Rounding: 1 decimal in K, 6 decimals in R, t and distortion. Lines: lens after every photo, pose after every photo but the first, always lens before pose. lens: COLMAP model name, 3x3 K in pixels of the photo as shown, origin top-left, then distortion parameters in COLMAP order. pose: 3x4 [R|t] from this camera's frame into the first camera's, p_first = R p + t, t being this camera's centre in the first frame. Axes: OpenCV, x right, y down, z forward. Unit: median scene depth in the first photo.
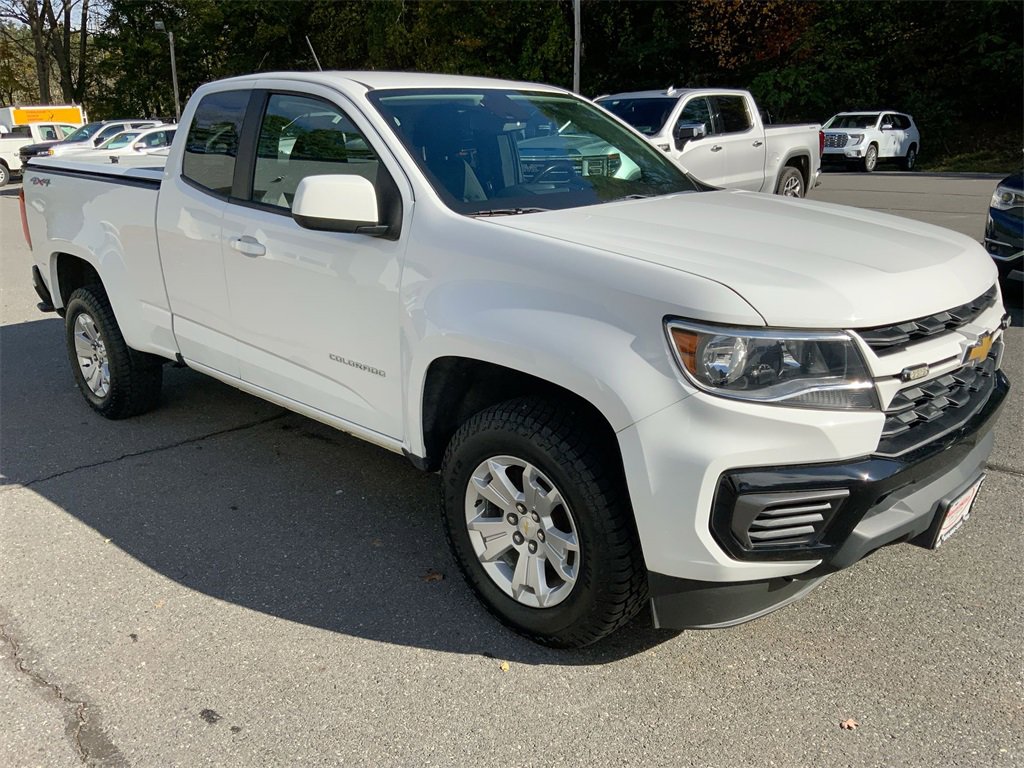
lens RADIAL K [[862.2, 0, 513.5], [0, 862.2, 384.9], [0, 0, 1]] dist [0.004828, -0.011086]
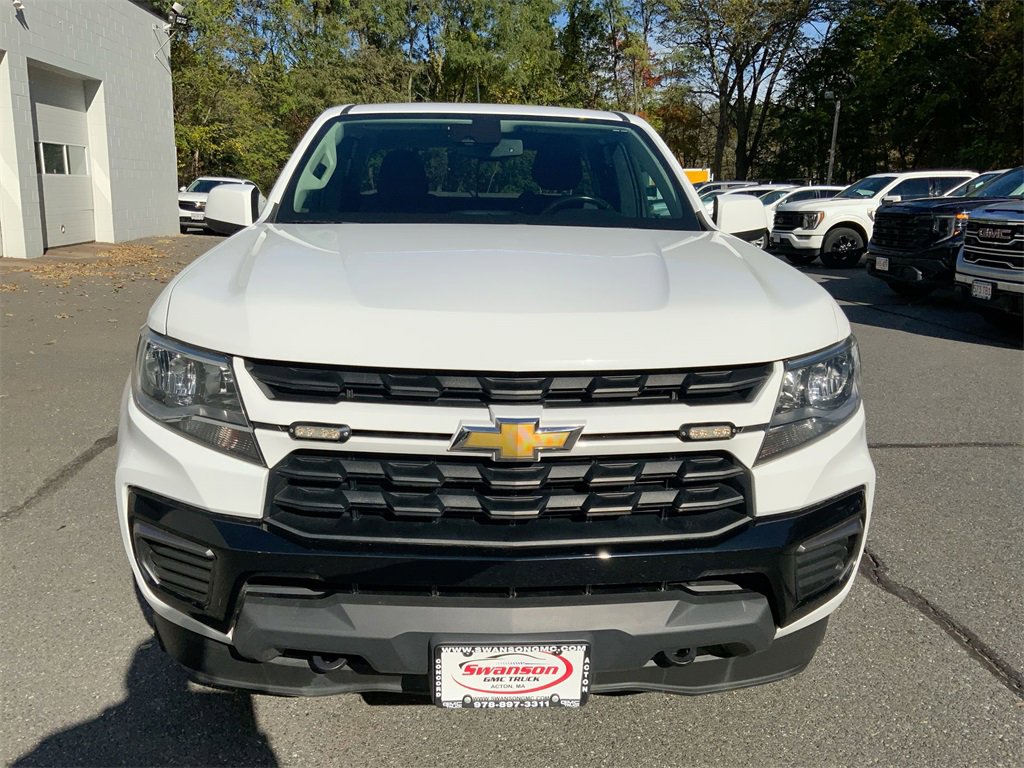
lens RADIAL K [[835.9, 0, 511.8], [0, 835.9, 409.3], [0, 0, 1]] dist [0.006044, -0.017572]
pose [[0.749111, 0.197654, -0.632270, 1.079250], [-0.220829, 0.974366, 0.042958, -0.105729], [0.624553, 0.107443, 0.773556, 0.533764]]
